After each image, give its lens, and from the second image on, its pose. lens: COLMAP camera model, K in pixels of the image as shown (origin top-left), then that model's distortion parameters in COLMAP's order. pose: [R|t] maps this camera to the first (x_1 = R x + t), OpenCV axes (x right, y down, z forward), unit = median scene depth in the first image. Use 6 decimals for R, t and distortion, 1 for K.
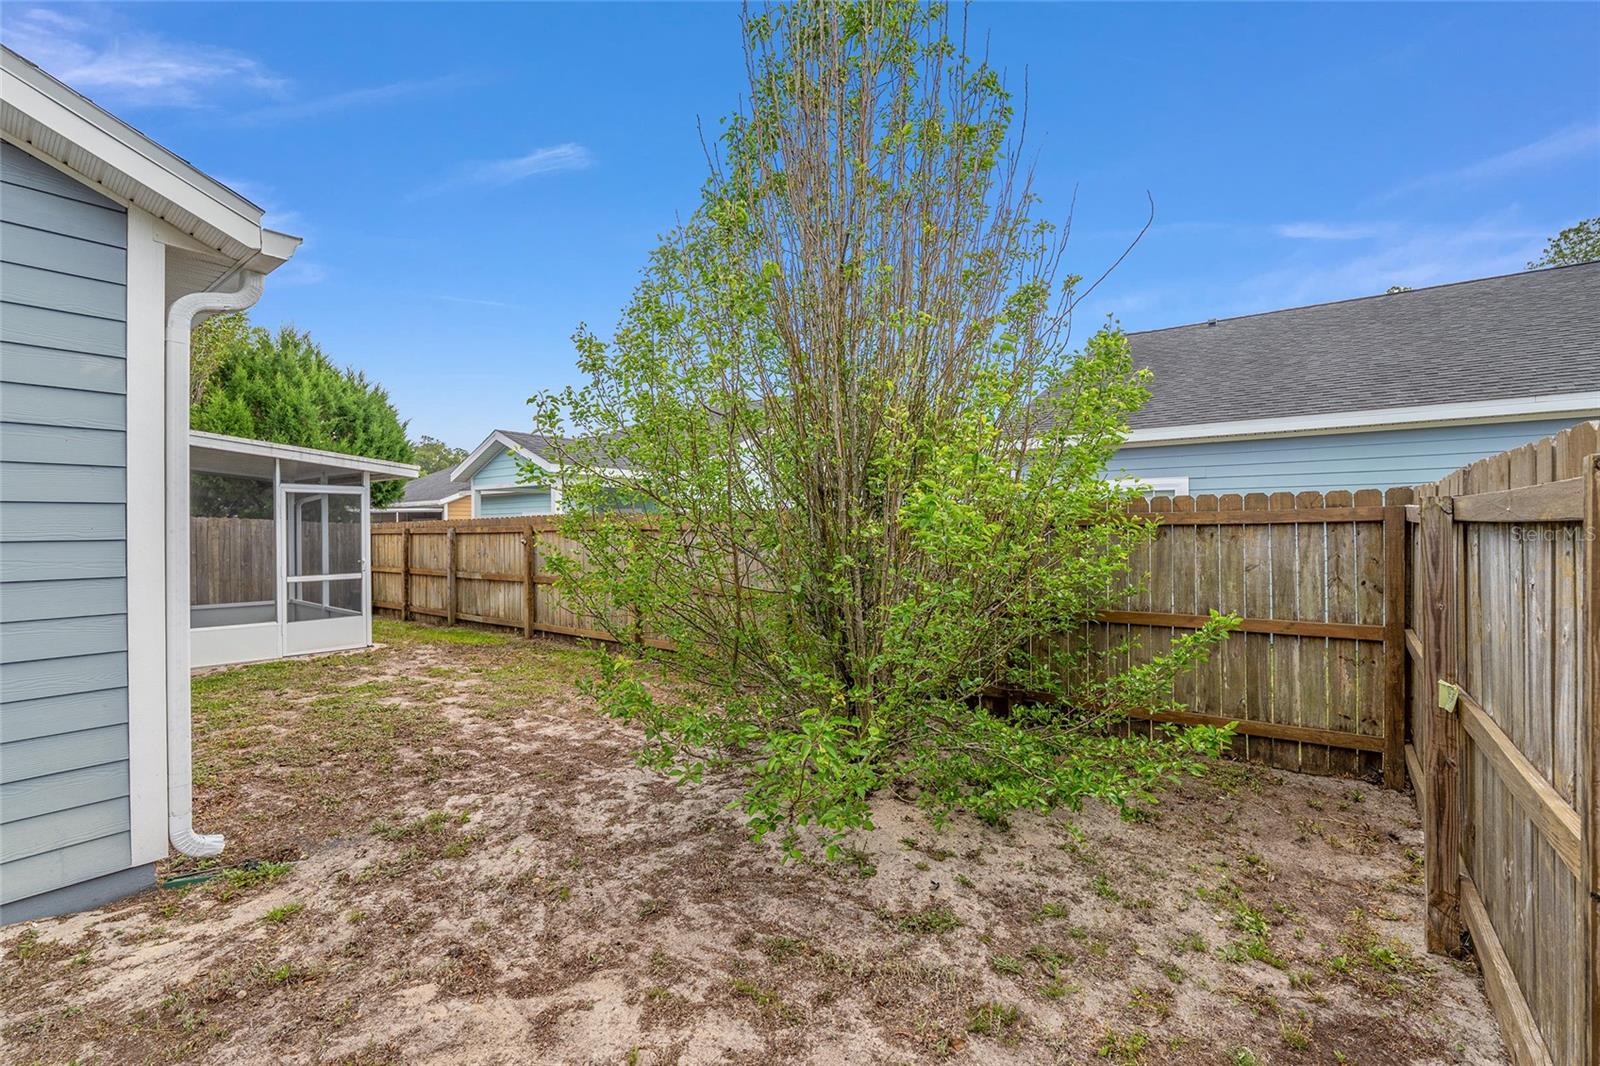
lens RADIAL K [[676.7, 0, 791.7], [0, 676.7, 530.3], [0, 0, 1]] dist [-0.003896, -0.000268]
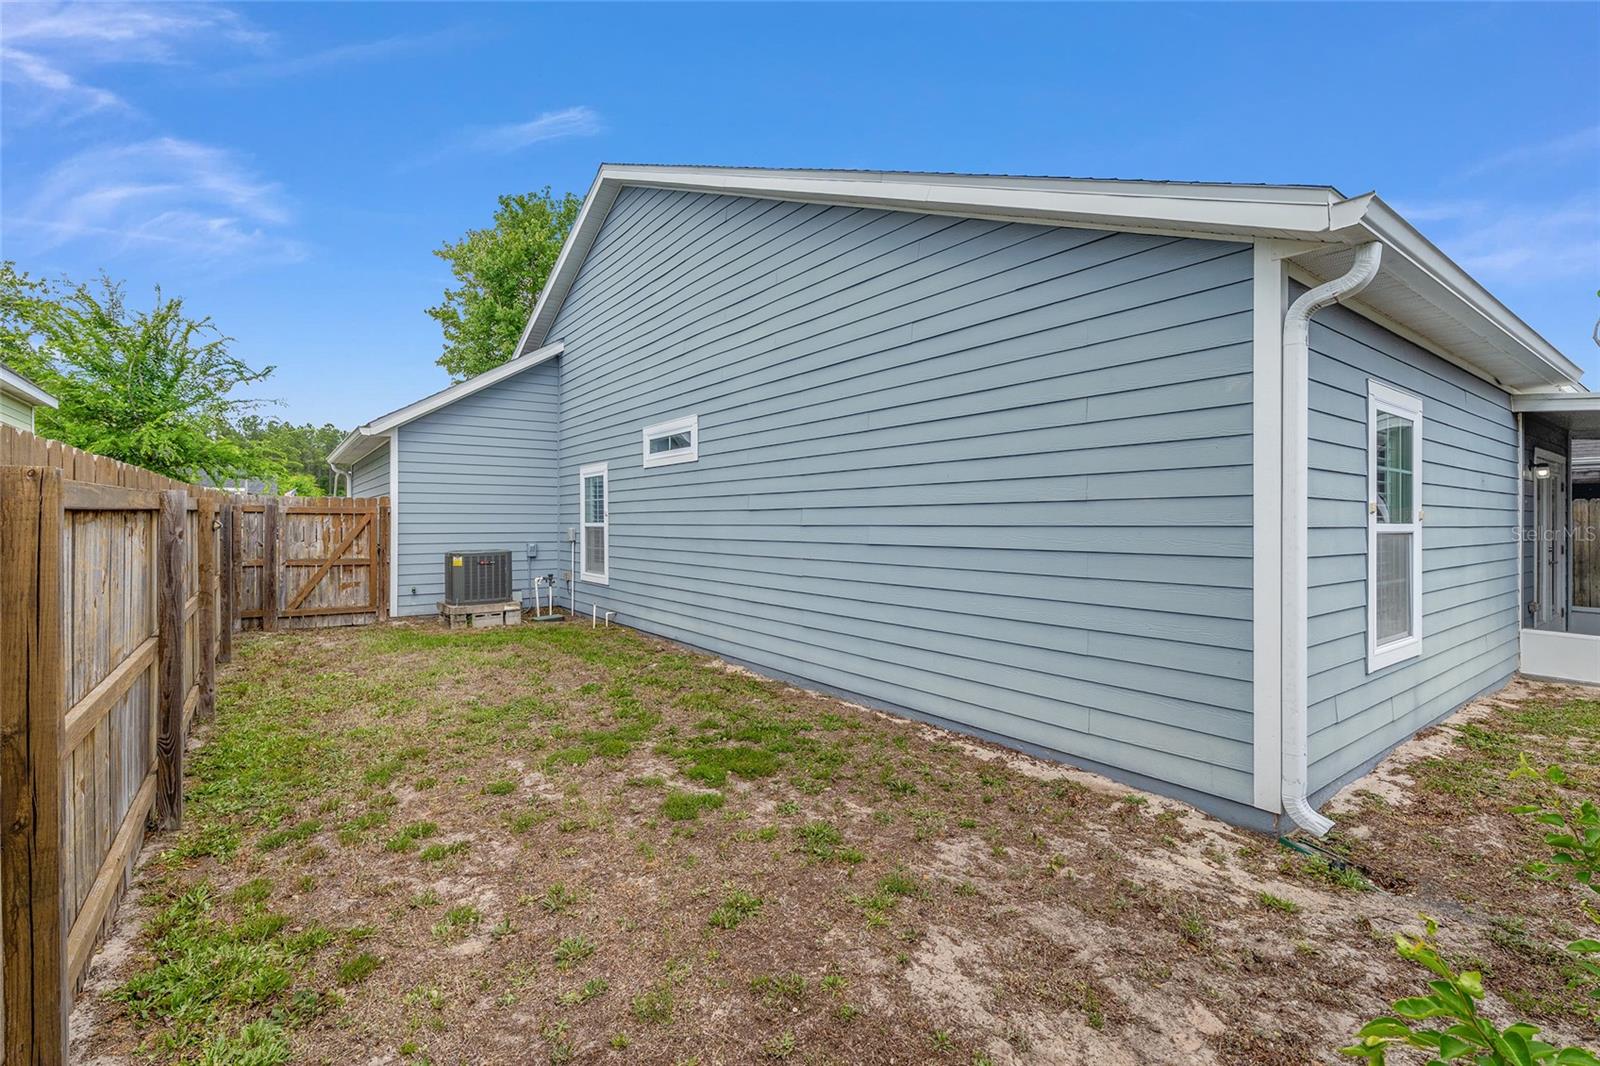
lens RADIAL K [[709.7, 0, 794.3], [0, 709.7, 521.2], [0, 0, 1]] dist [-0.002365, -0.000343]
pose [[-0.278463, 0.004712, -0.960435, 0.119867], [-0.001130, 0.999986, 0.005234, -0.000057], [0.960446, 0.002543, -0.278453, 0.163841]]
